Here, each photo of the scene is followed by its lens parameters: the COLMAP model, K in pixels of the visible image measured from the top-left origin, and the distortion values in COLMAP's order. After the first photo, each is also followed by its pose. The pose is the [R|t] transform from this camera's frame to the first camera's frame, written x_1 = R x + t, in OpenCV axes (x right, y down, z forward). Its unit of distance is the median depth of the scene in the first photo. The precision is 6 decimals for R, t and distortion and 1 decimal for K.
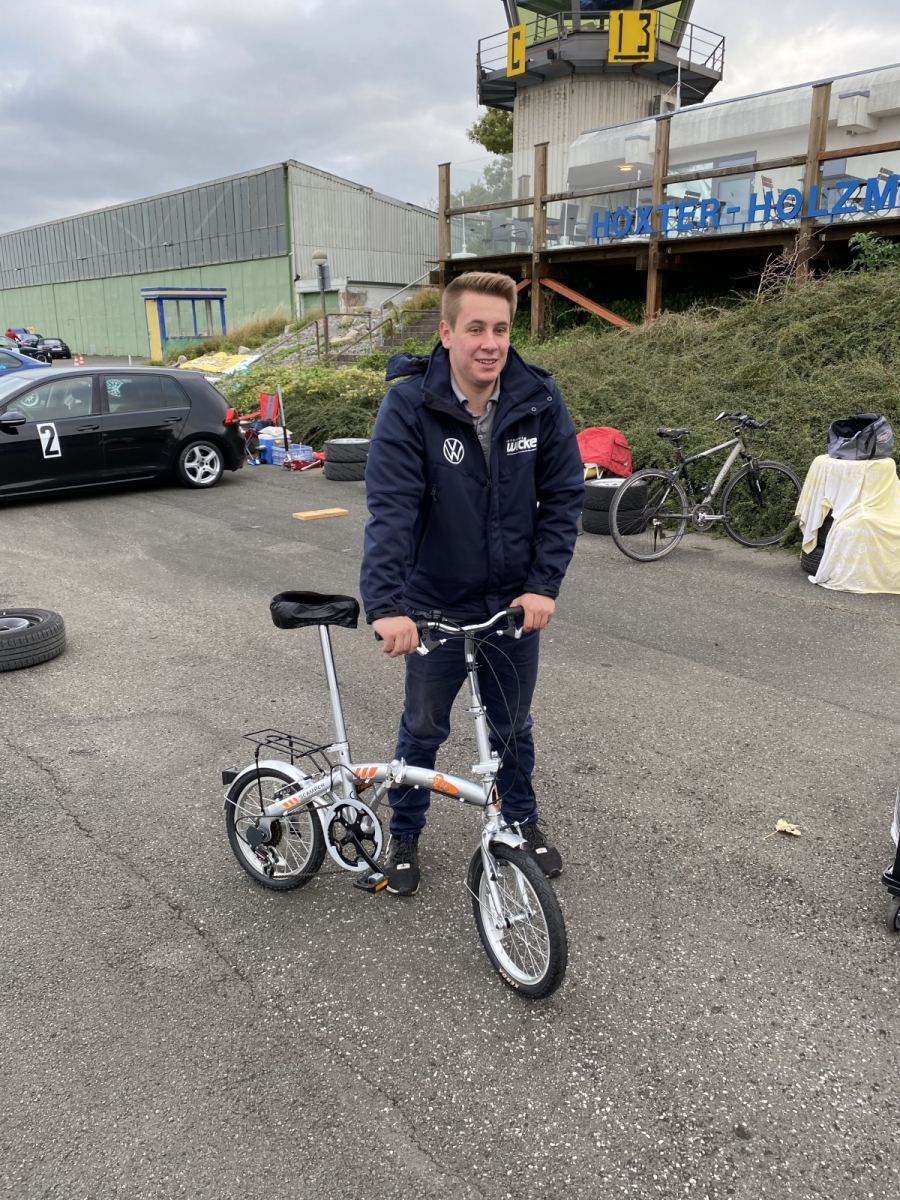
lens RADIAL K [[890.7, 0, 450.0], [0, 890.7, 600.0], [0, 0, 1]] dist [0.021656, -0.010354]
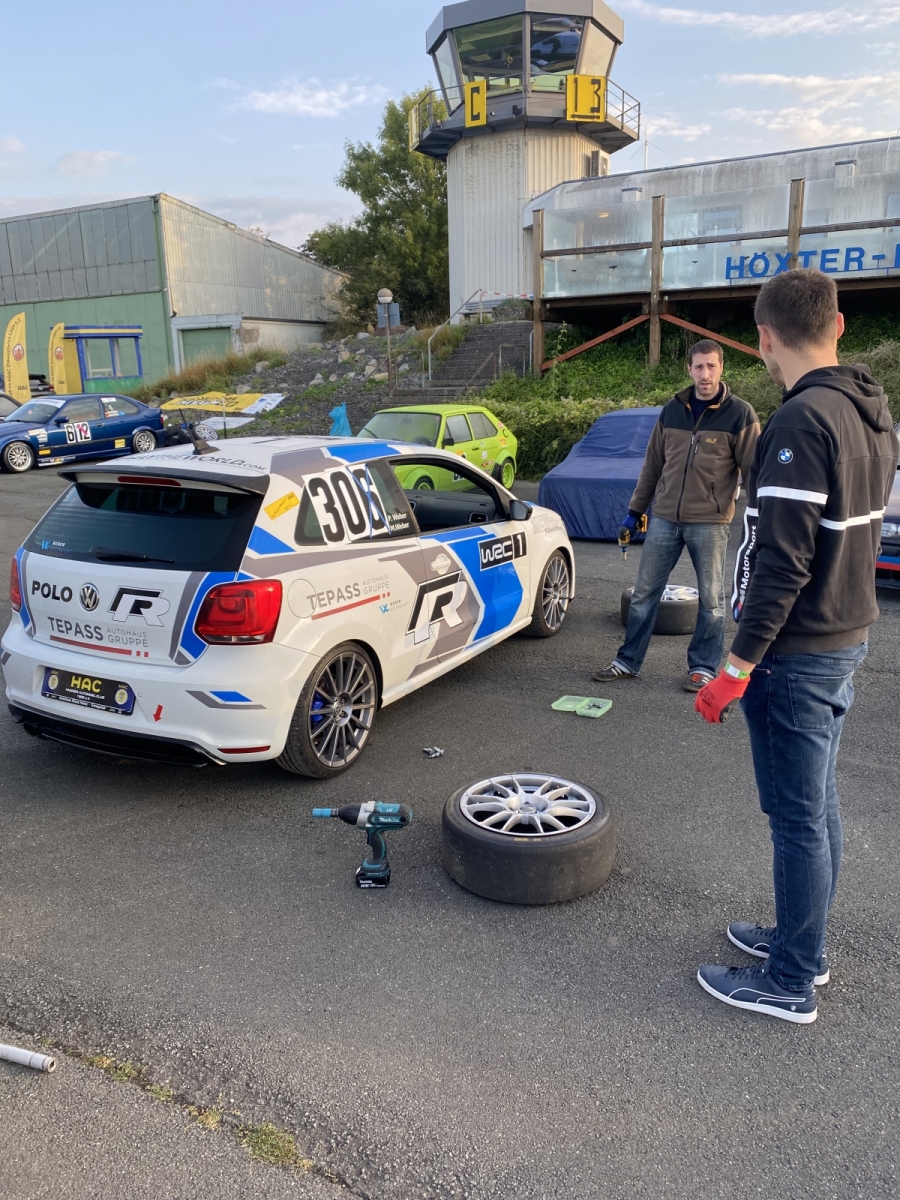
lens RADIAL K [[890.7, 0, 450.0], [0, 890.7, 600.0], [0, 0, 1]] dist [0.021656, -0.010354]
pose [[0.952253, -0.098329, 0.289042, -0.301667], [0.108240, 0.993953, -0.018467, -0.007334], [-0.285479, 0.048872, 0.957138, 0.014222]]
